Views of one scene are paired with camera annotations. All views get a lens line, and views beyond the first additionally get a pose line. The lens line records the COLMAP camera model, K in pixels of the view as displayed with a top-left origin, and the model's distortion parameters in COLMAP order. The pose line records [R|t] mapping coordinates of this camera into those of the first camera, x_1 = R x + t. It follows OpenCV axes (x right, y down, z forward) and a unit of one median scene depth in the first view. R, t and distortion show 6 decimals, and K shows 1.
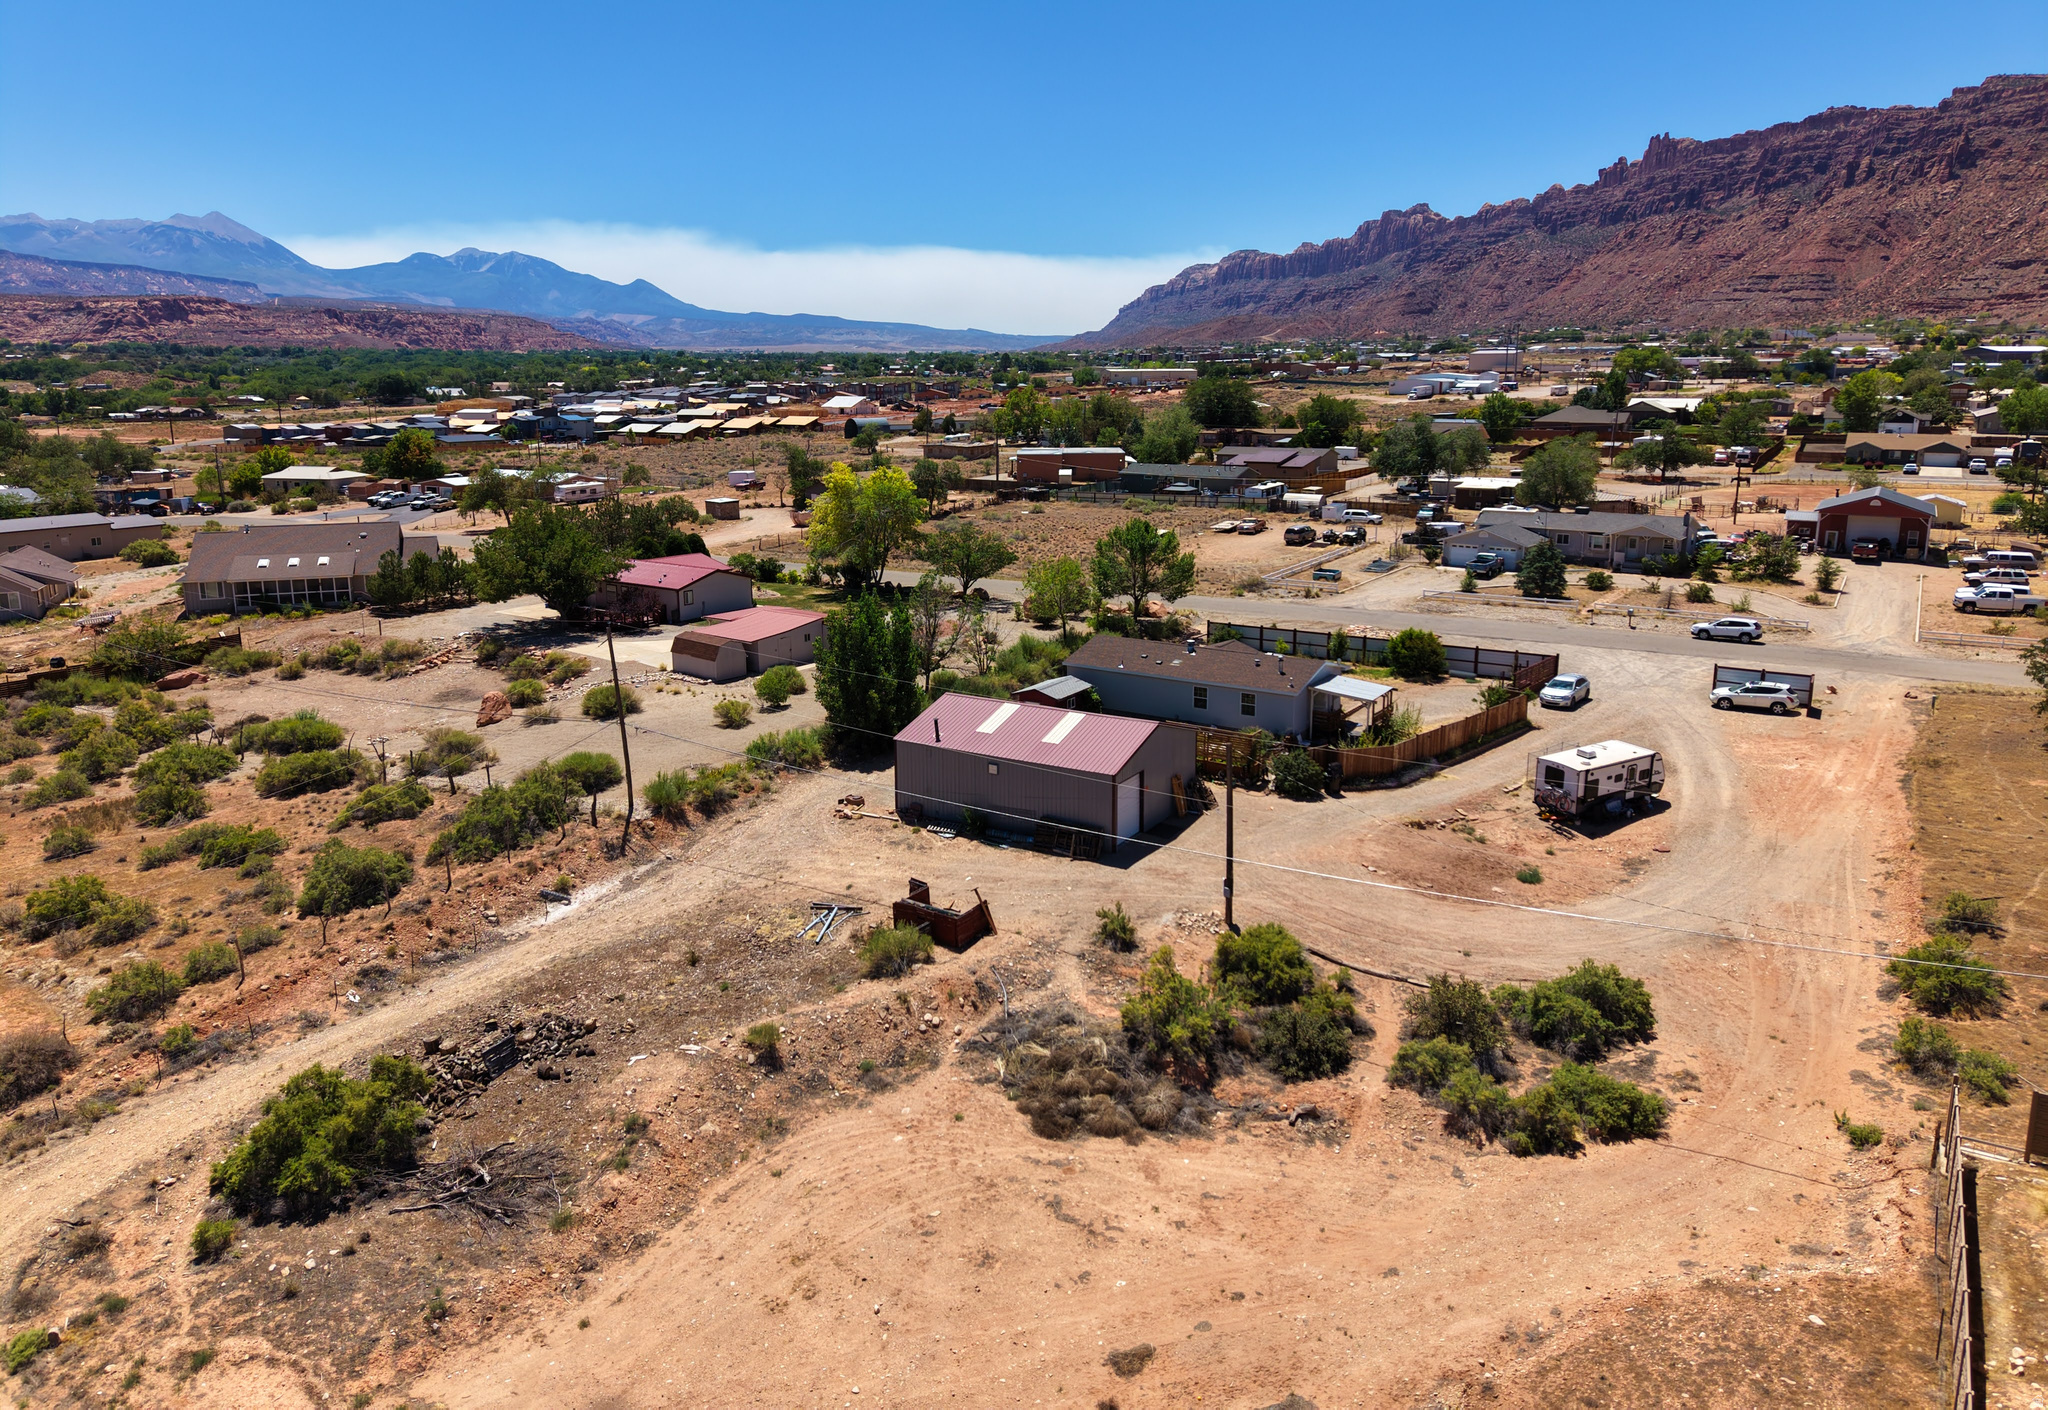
lens RADIAL K [[1373.6, 0, 1025.2], [0, 1373.6, 598.9], [0, 0, 1]] dist [0.033424, -0.034298]
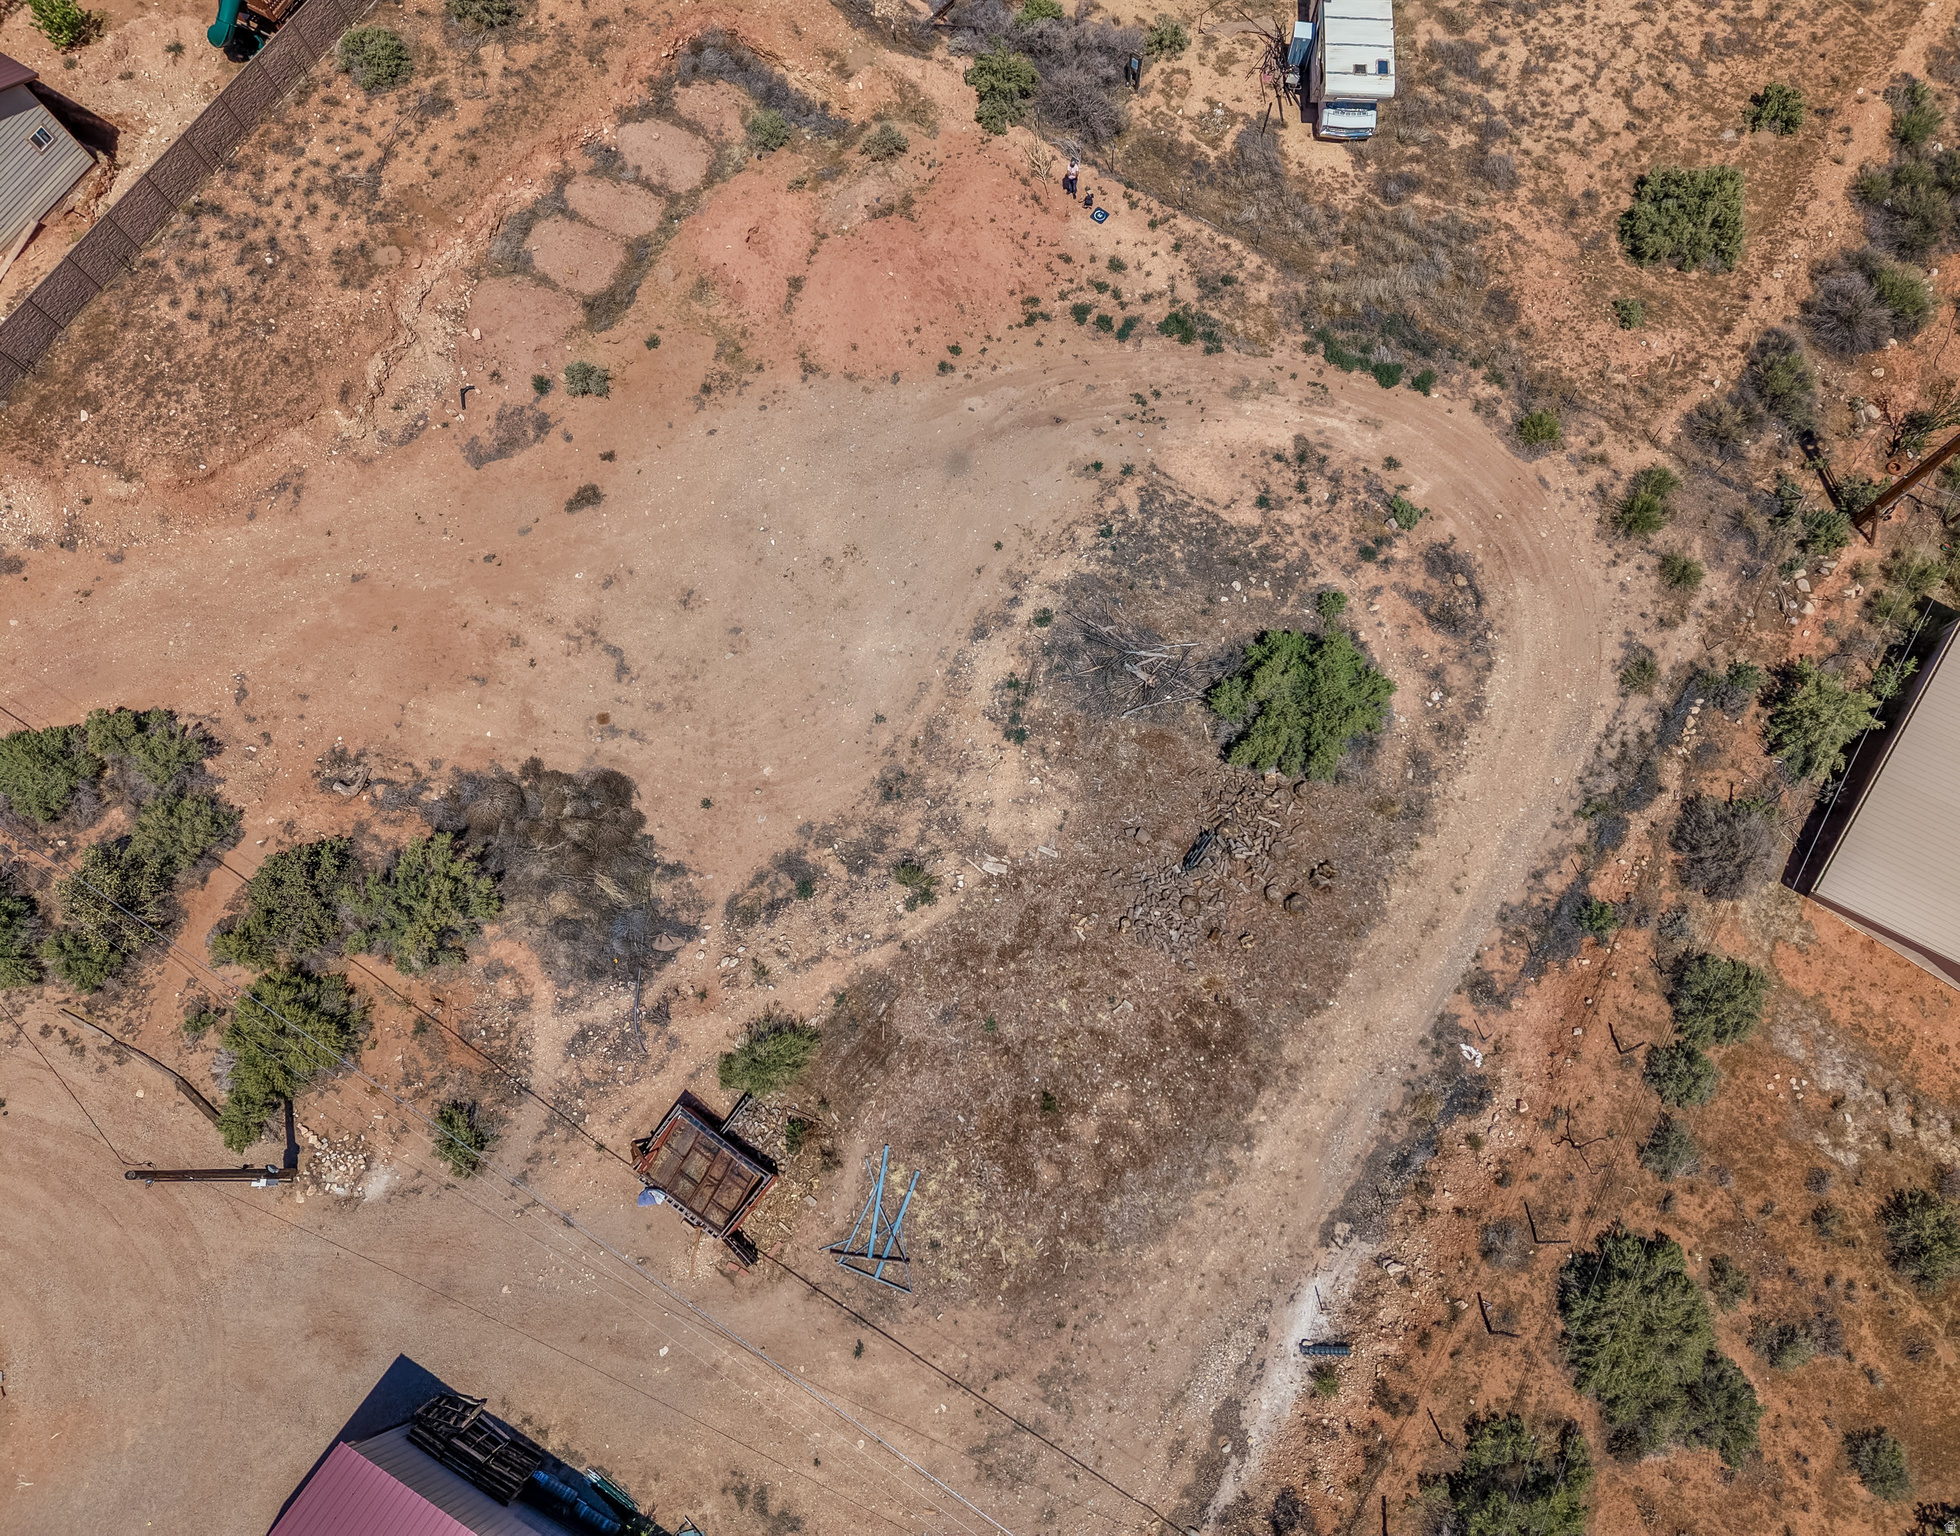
lens RADIAL K [[1375.8, 0, 1024.6], [0, 1375.8, 762.3], [0, 0, 1]] dist [0.044910, -0.044353]
pose [[-0.999953, 0.006438, 0.007311, -0.191110], [0.008002, 0.114842, 0.993352, -0.406266], [0.005556, 0.993363, -0.114888, 0.735569]]
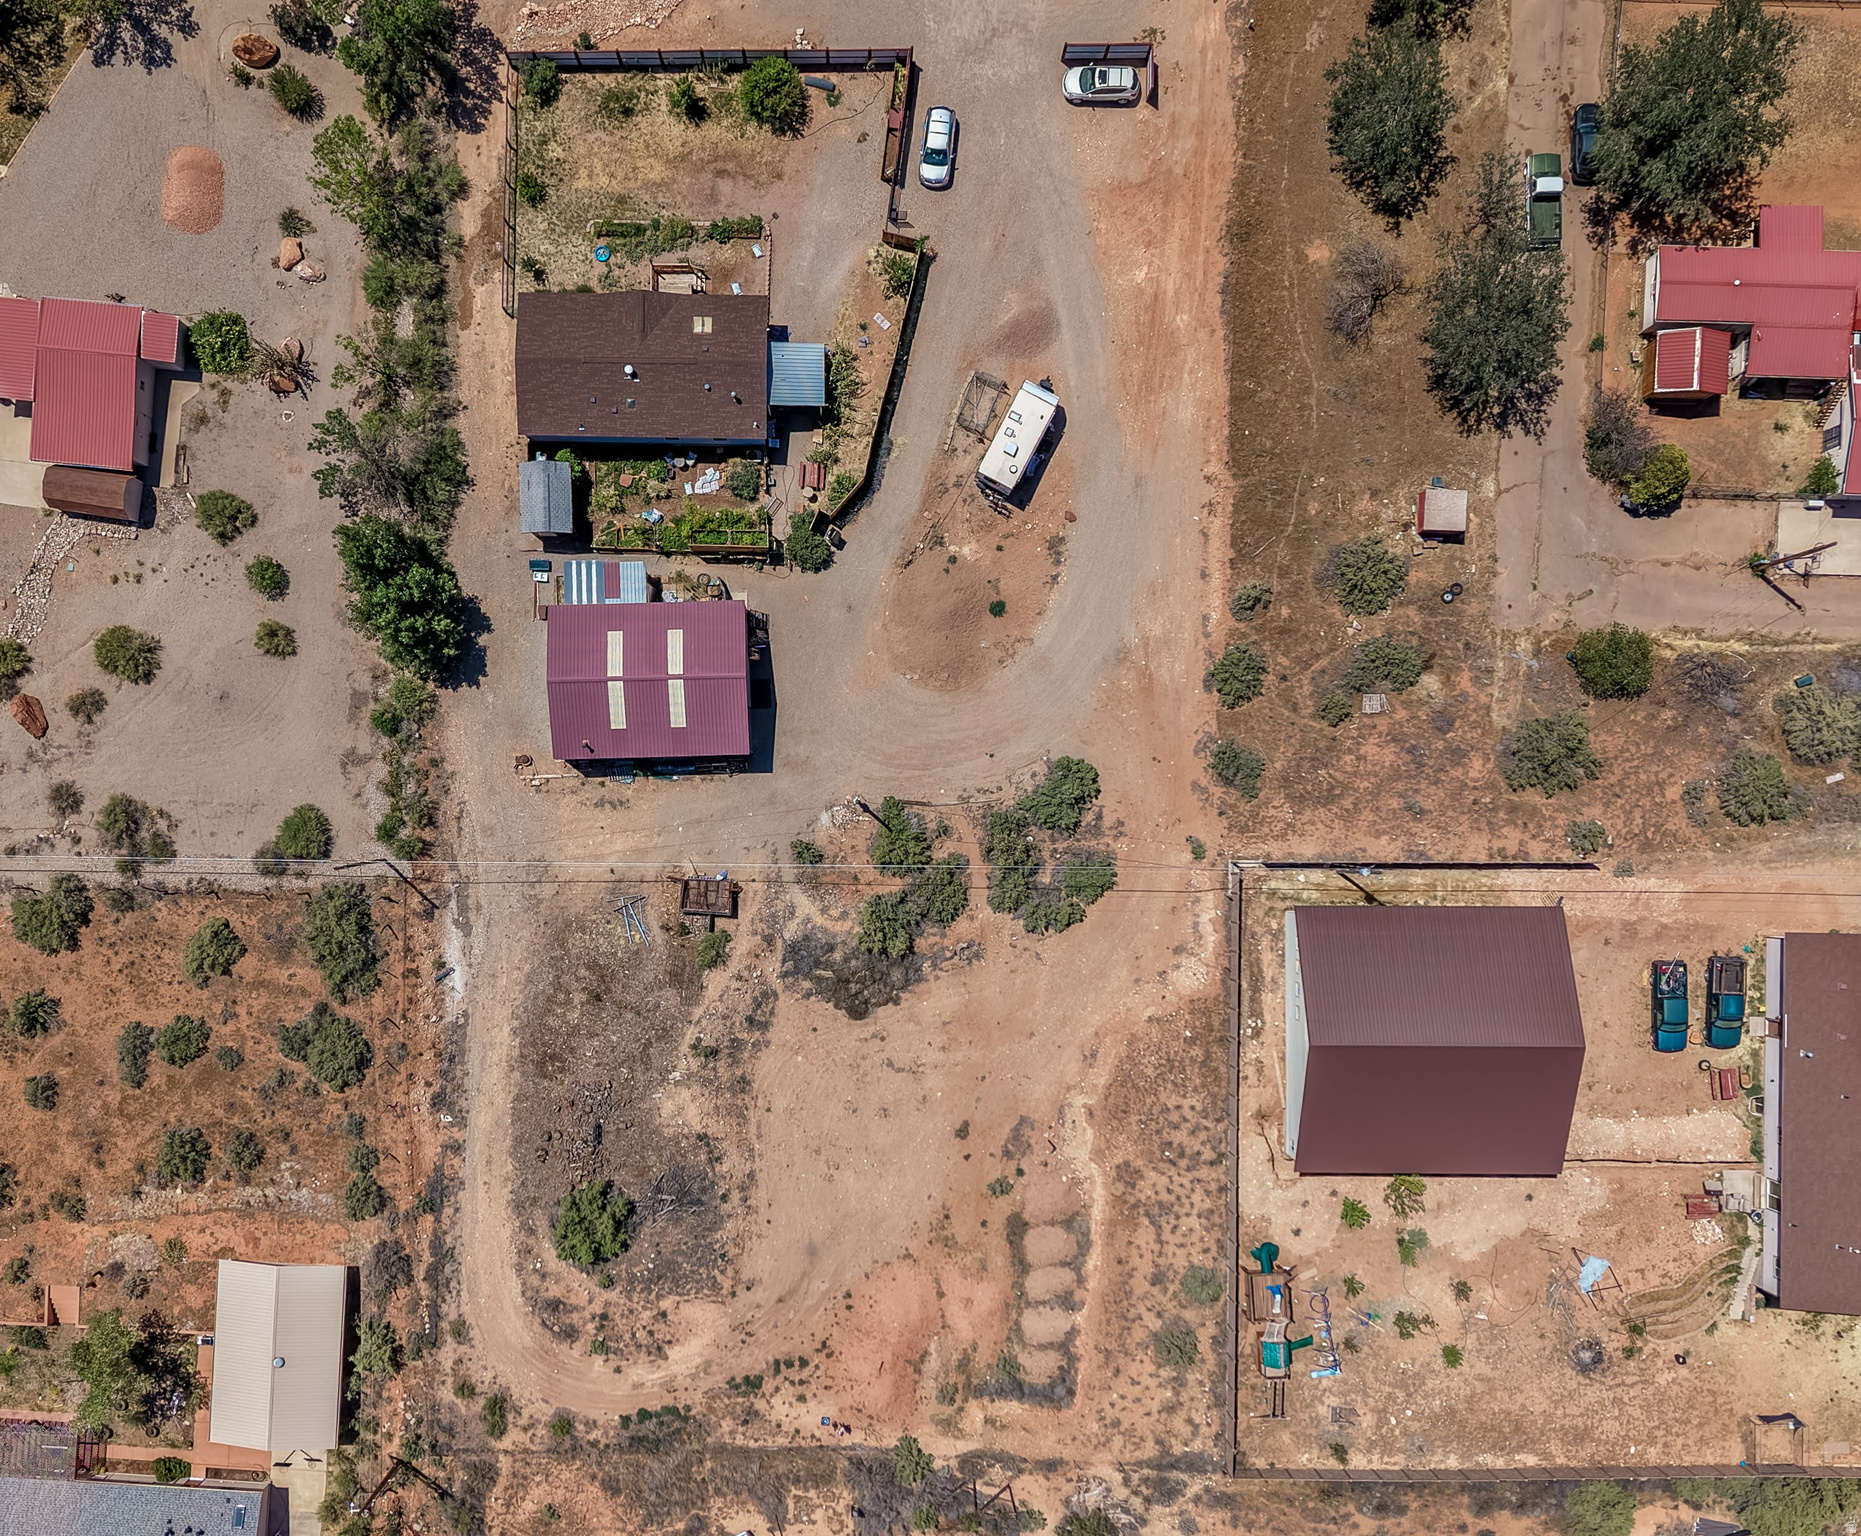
lens RADIAL K [[1646.6, 0, 836.3], [0, 1646.6, 873.9], [0, 0, 1]] dist [0.170806, -0.469561]
pose [[0.848308, -0.529284, -0.015223, 0.093425], [0.098173, 0.128965, 0.986778, -1.388041], [-0.520322, -0.838586, 0.161364, 0.532217]]
